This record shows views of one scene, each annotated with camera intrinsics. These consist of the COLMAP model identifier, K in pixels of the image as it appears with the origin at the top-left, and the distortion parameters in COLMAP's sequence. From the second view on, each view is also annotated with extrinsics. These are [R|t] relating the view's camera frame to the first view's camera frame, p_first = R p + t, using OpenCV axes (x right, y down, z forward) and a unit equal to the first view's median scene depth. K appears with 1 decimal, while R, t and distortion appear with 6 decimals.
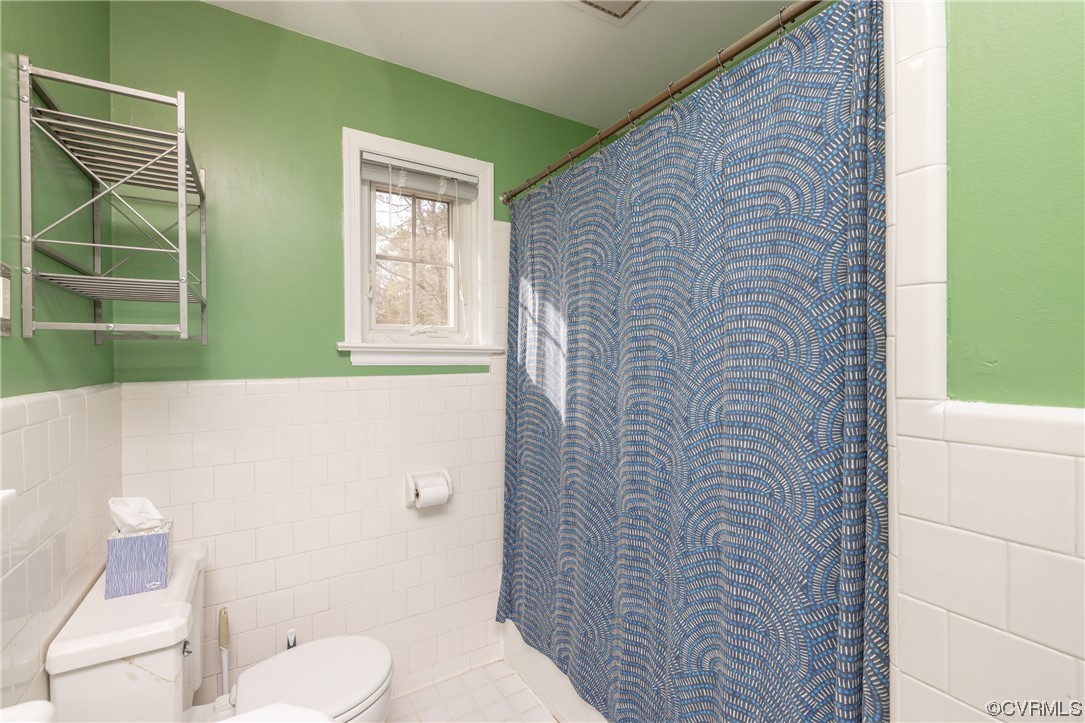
lens RADIAL K [[458.6, 0, 536.8], [0, 458.6, 359.3], [0, 0, 1]] dist [0.001077, -0.000930]
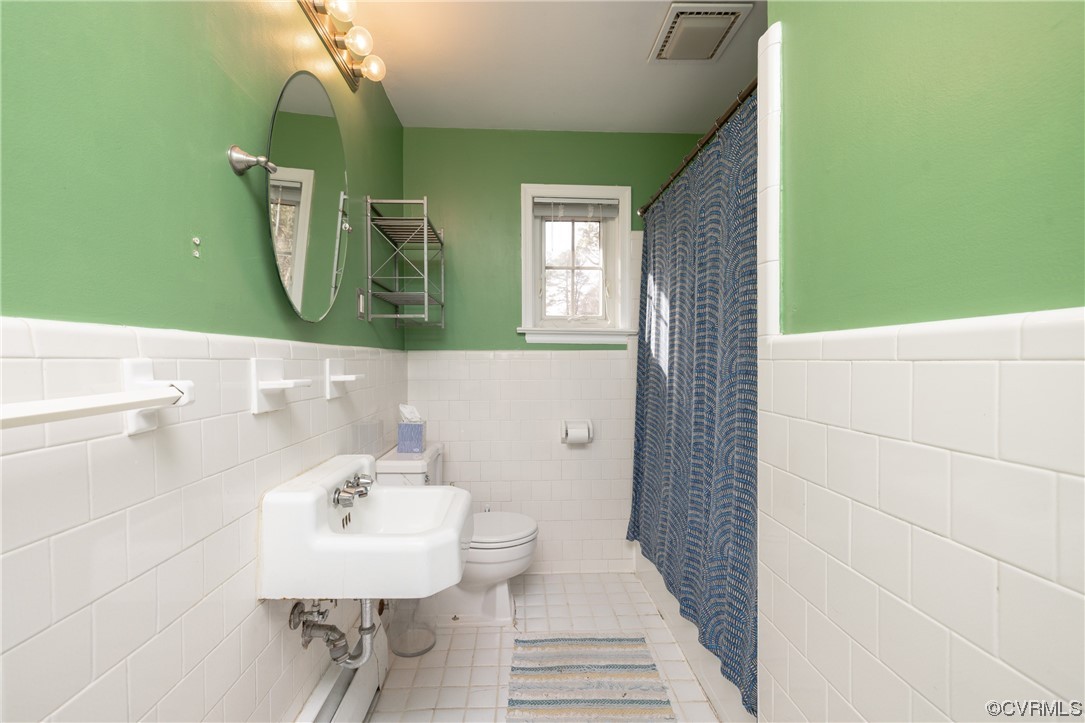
lens RADIAL K [[458.6, 0, 543.3], [0, 458.6, 363.2], [0, 0, 1]] dist [0.001077, -0.000930]
pose [[0.883463, 0.008168, -0.468429, 0.328220], [-0.005139, 0.999957, 0.007744, 0.064556], [0.468472, -0.004434, 0.883467, -0.277582]]
